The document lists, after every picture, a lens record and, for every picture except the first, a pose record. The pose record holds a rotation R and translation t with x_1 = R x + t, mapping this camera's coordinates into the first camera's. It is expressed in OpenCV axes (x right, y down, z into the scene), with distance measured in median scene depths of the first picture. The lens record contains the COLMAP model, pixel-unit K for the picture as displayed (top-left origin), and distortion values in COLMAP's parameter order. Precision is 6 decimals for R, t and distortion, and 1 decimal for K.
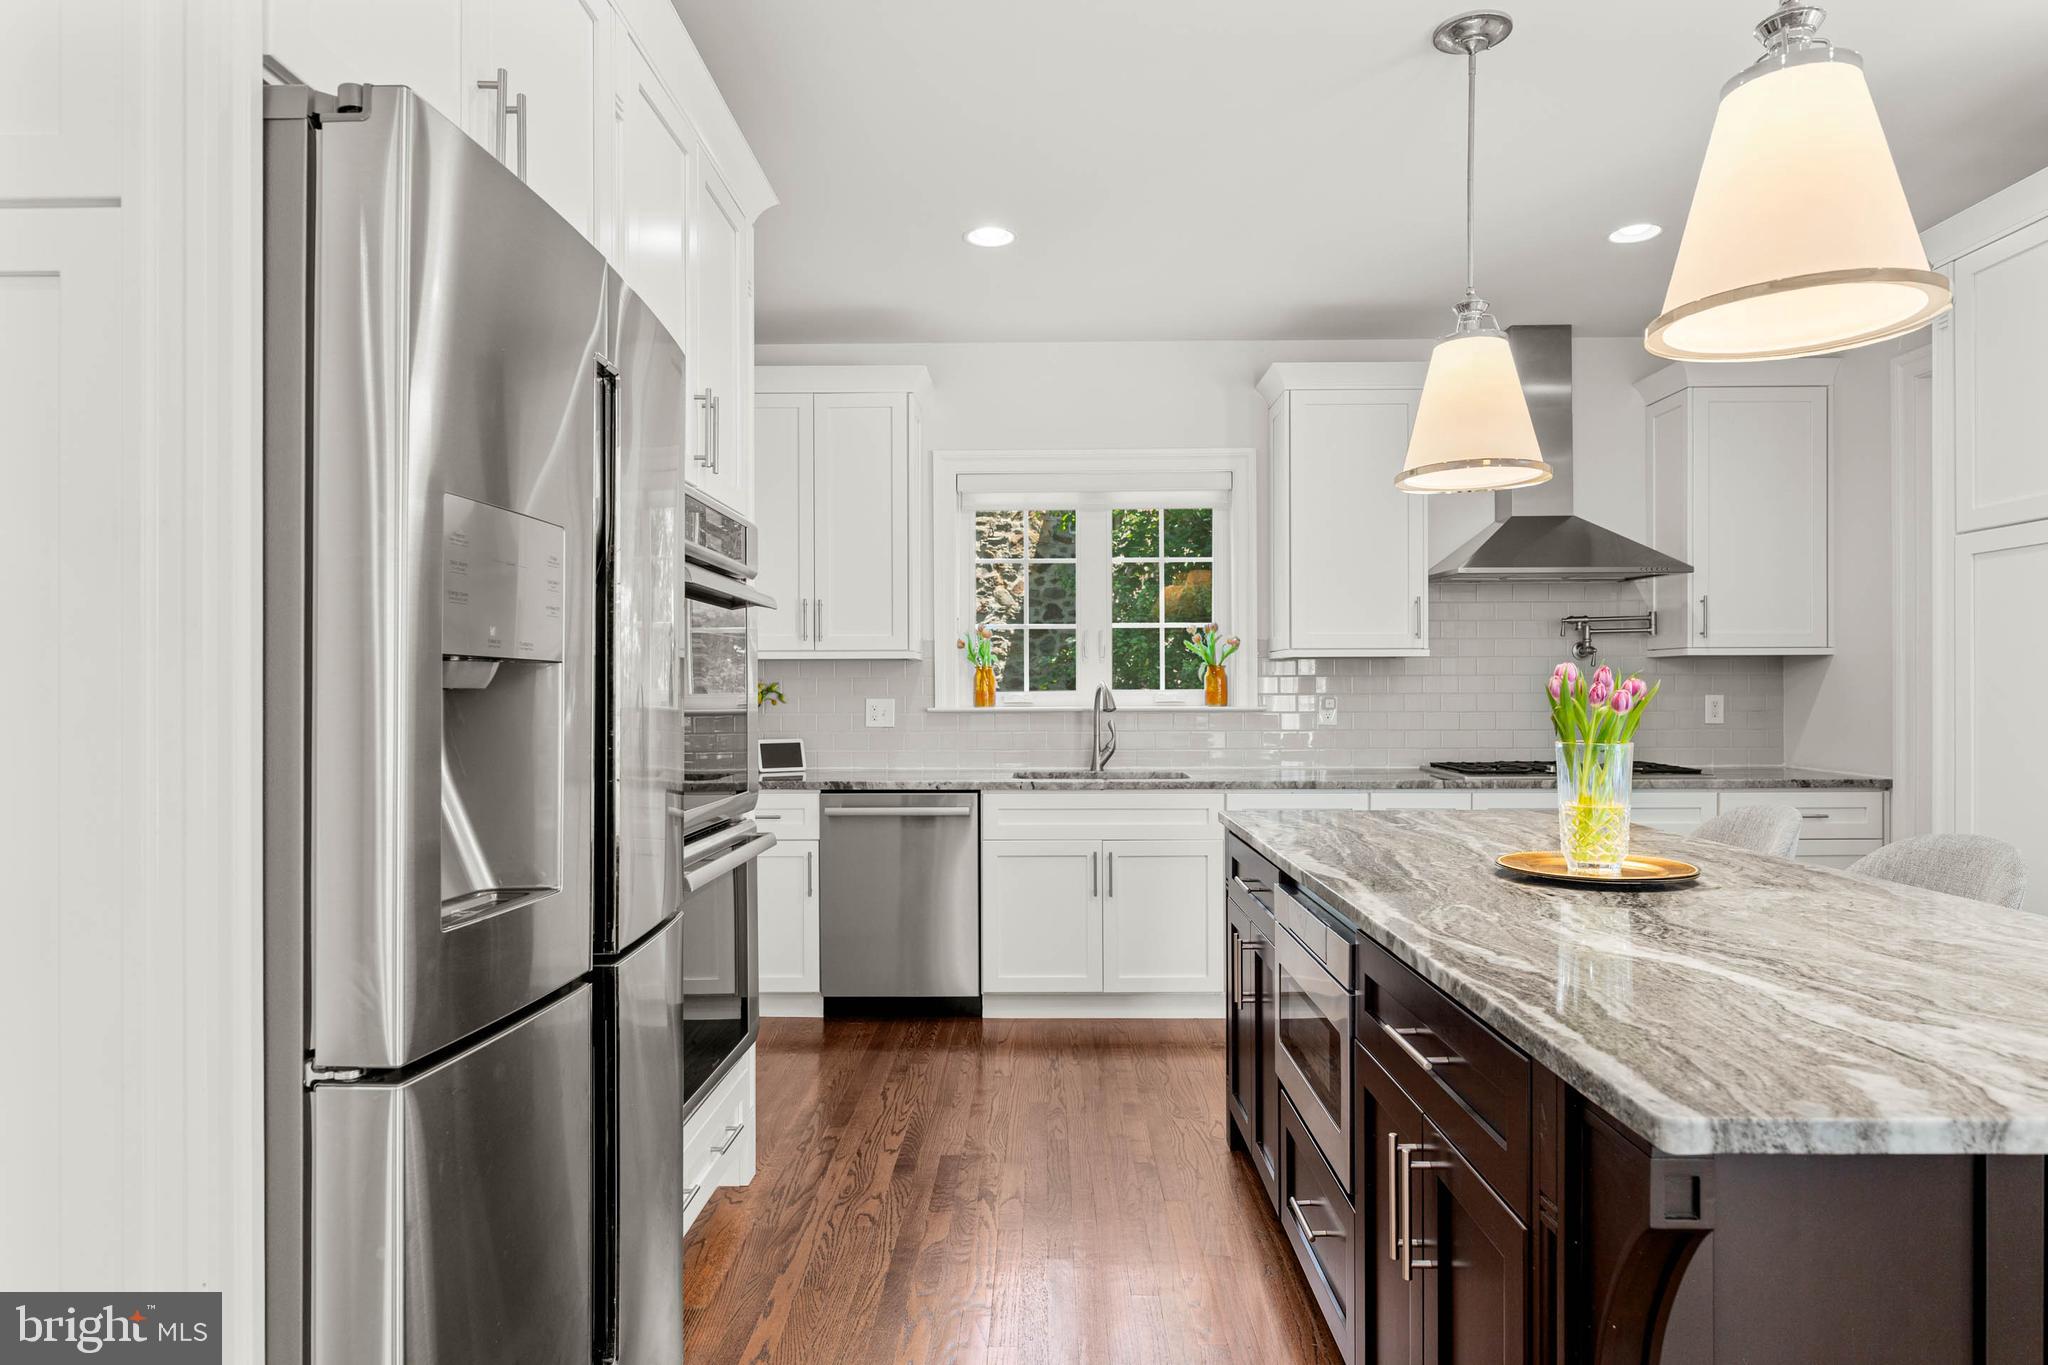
lens RADIAL K [[1179.3, 0, 1026.5], [0, 1179.3, 694.0], [0, 0, 1]] dist [0.005473, -0.000139]
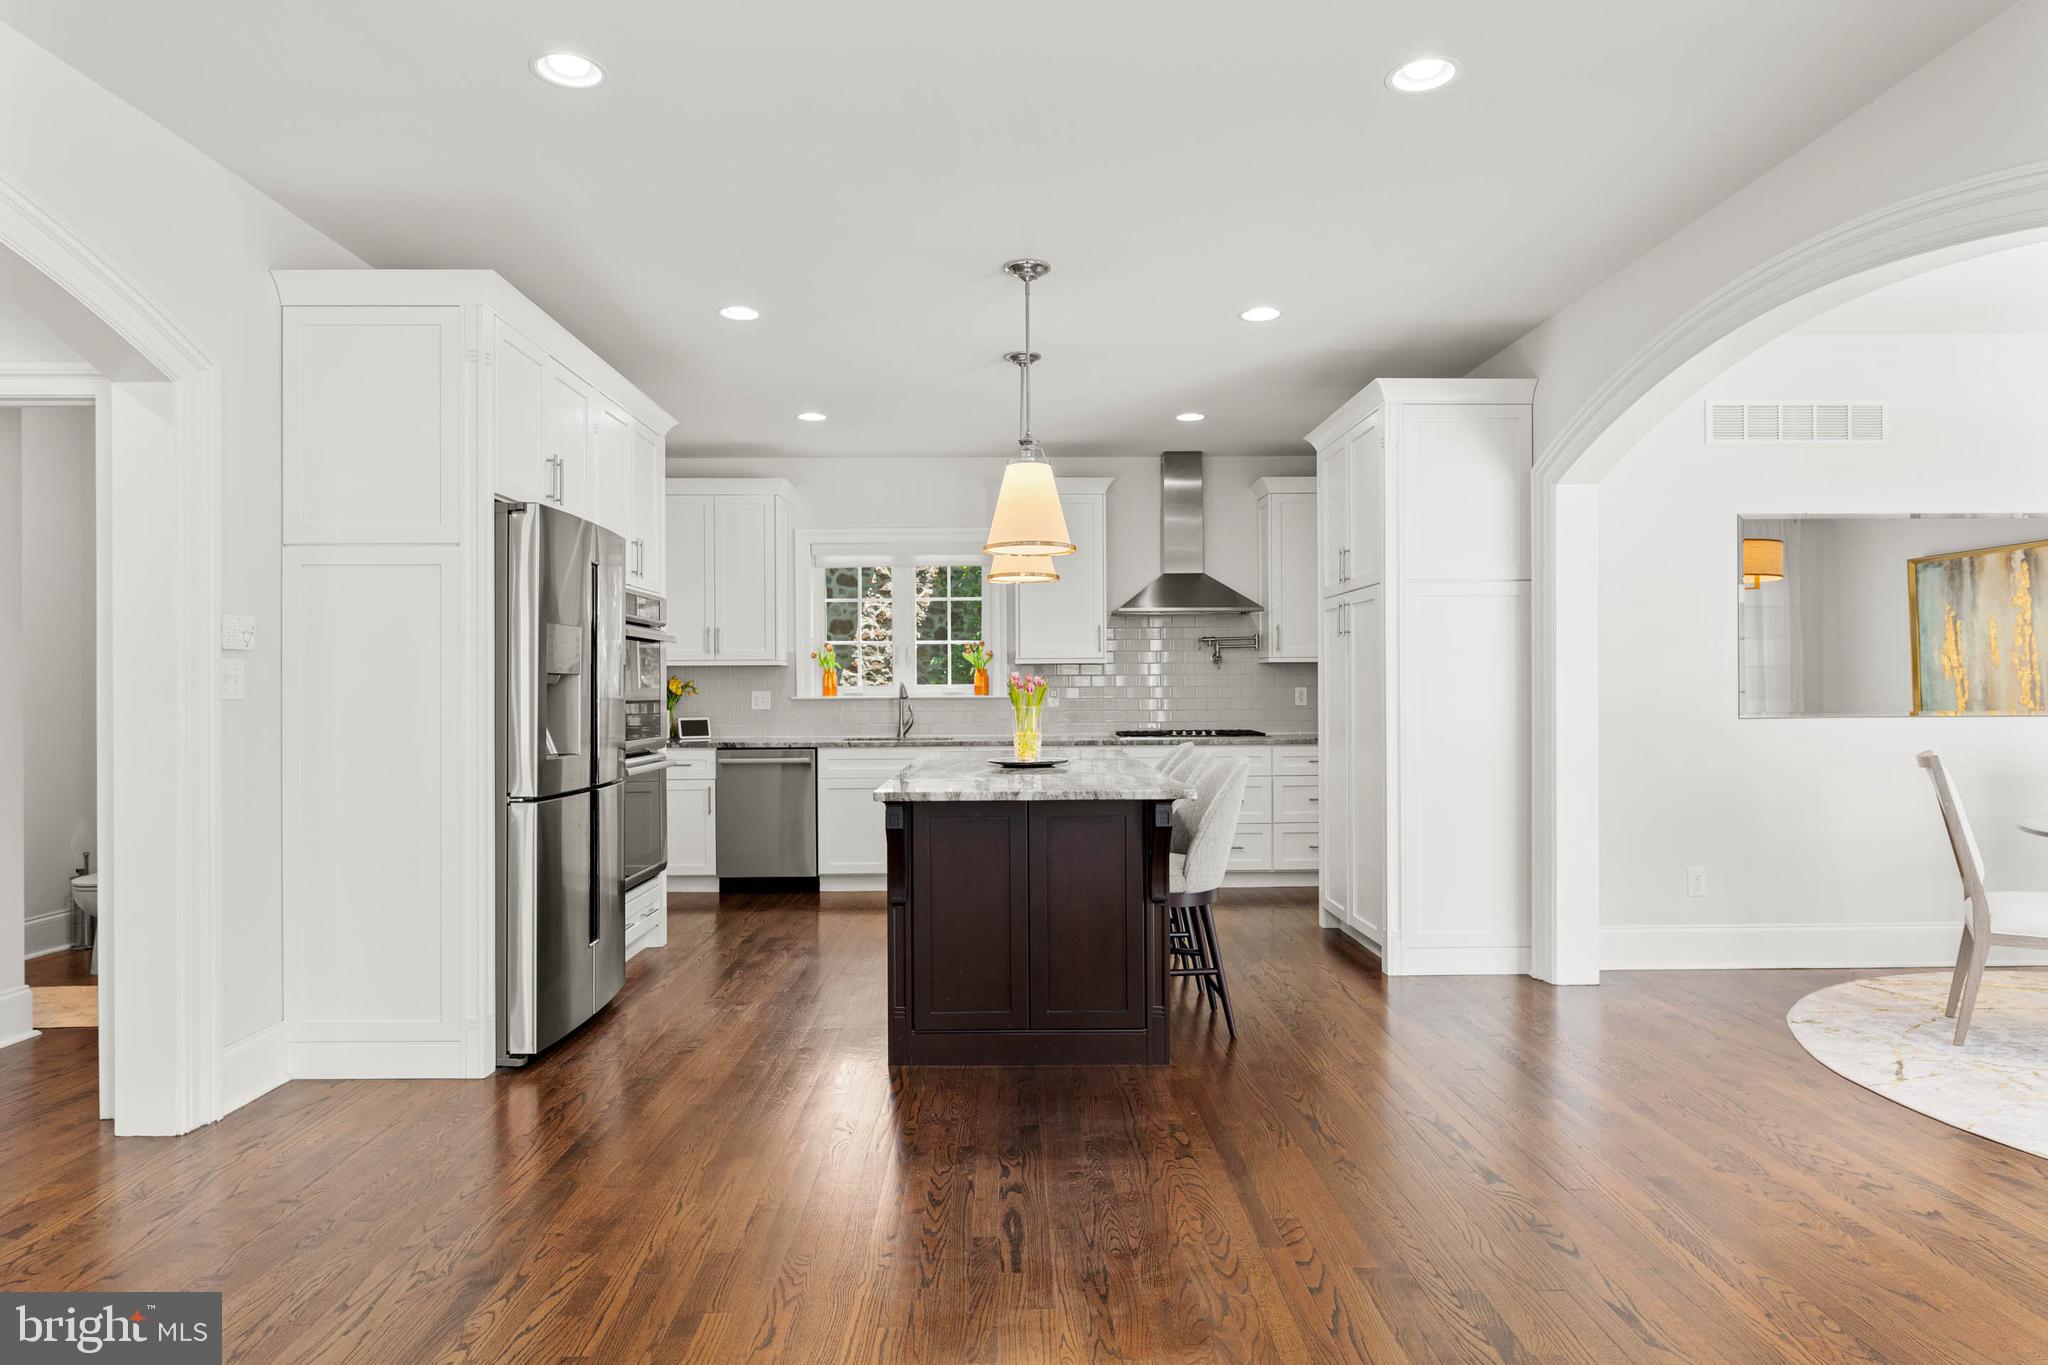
lens RADIAL K [[1179.3, 0, 1026.5], [0, 1179.3, 694.0], [0, 0, 1]] dist [0.005473, -0.000139]
pose [[0.999393, -0.002240, 0.034770, 0.185249], [0.002130, 0.999993, 0.003177, 0.004199], [-0.034777, -0.003101, 0.999390, -0.596454]]
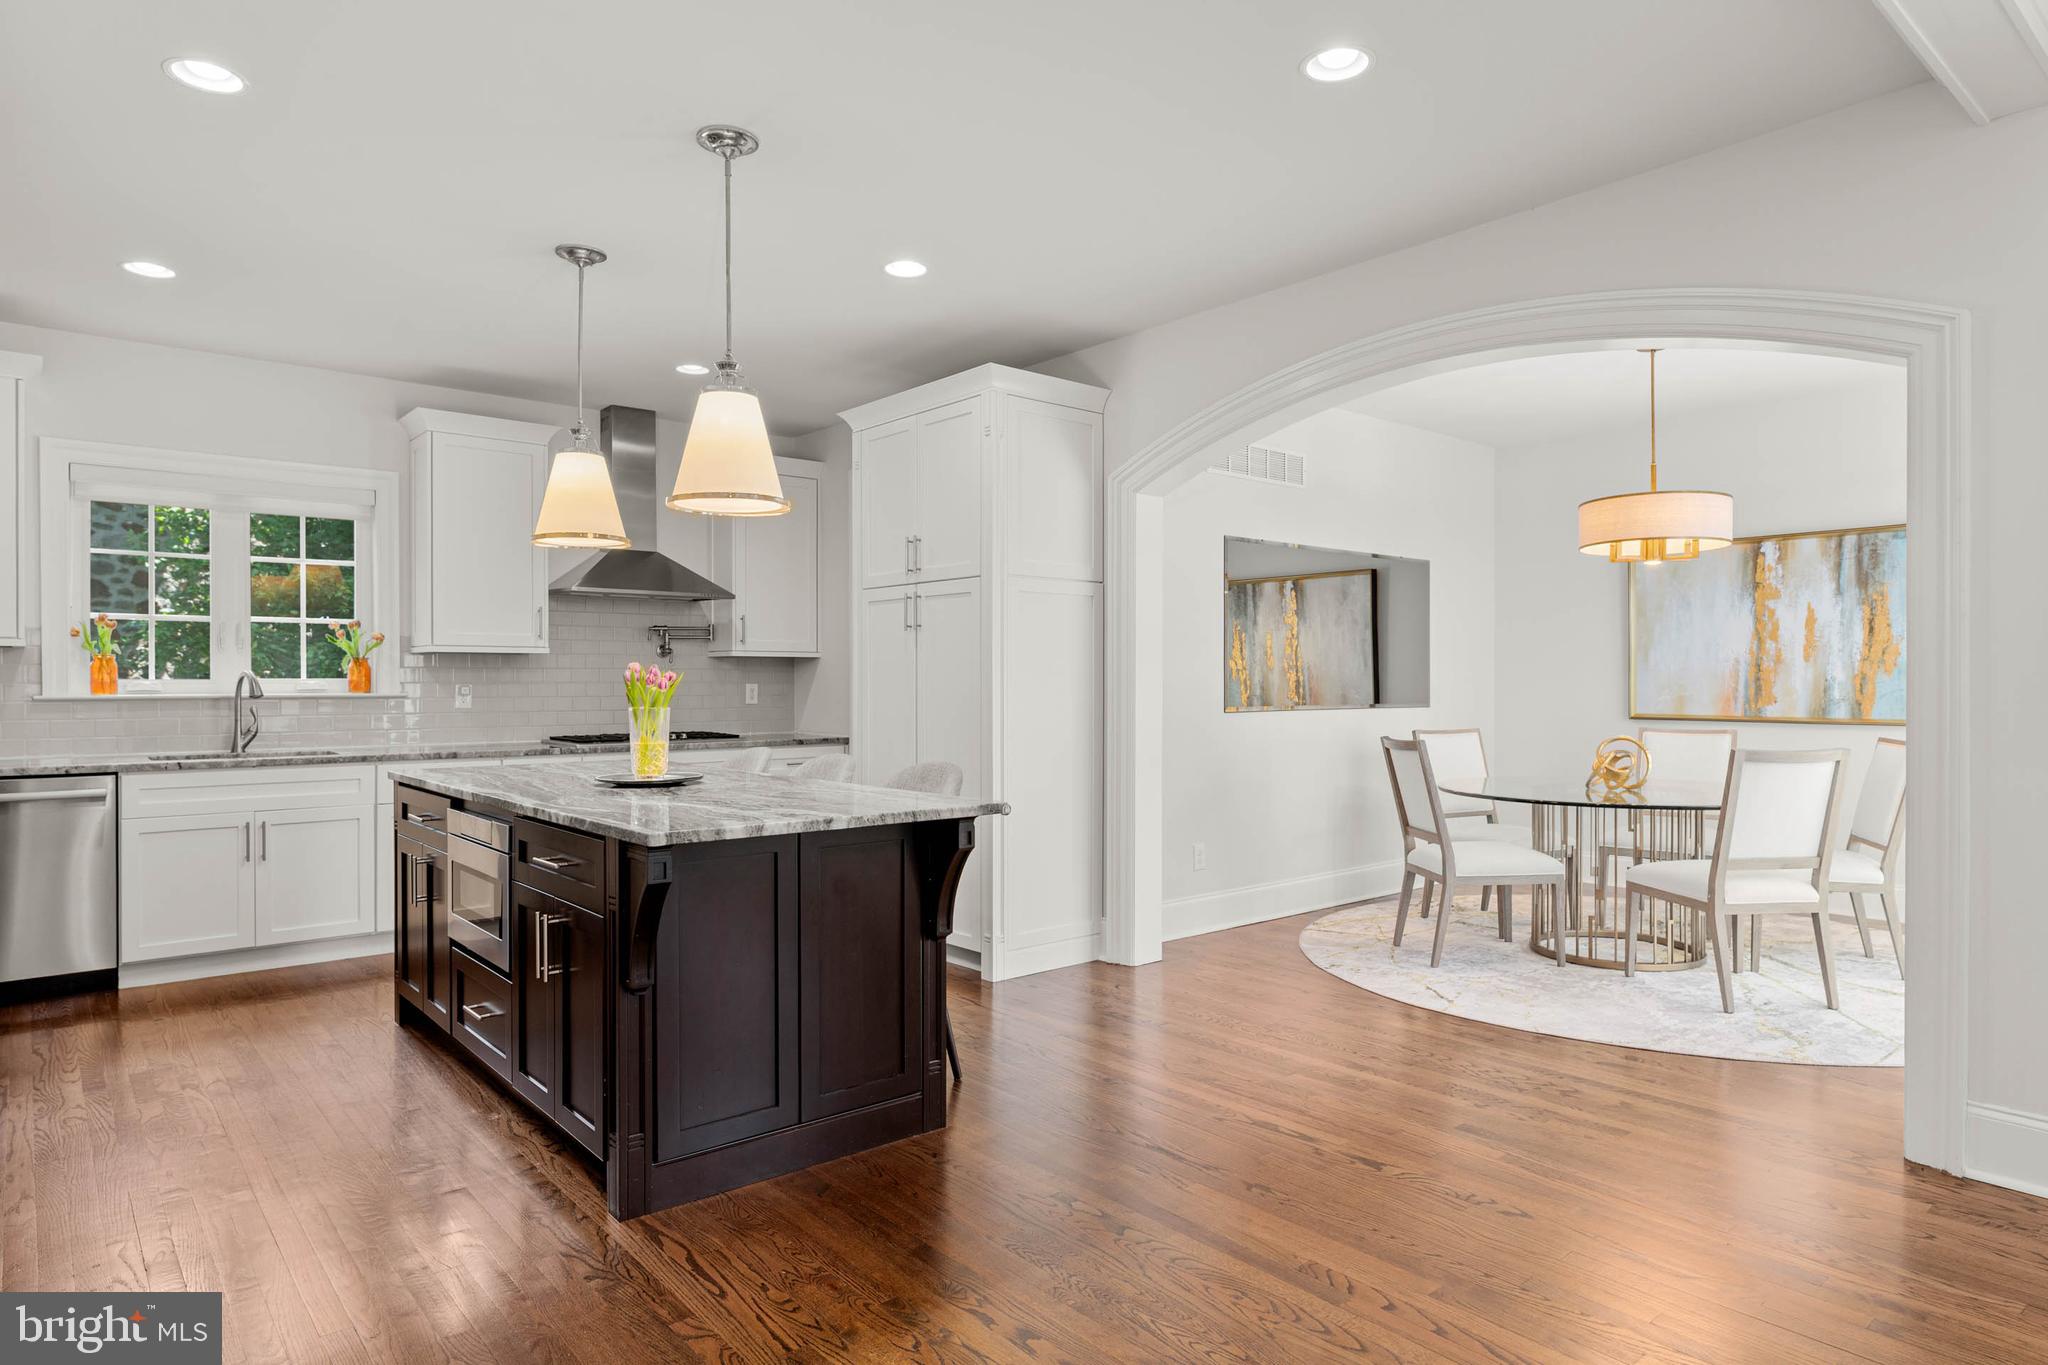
lens RADIAL K [[1183.9, 0, 1029.4], [0, 1183.9, 688.2], [0, 0, 1]] dist [-0.000448, -0.002086]
pose [[0.751406, -0.000874, 0.659840, -0.121955], [-0.000266, 0.999999, 0.001628, 0.003922], [-0.659841, -0.001399, 0.751404, -0.329132]]
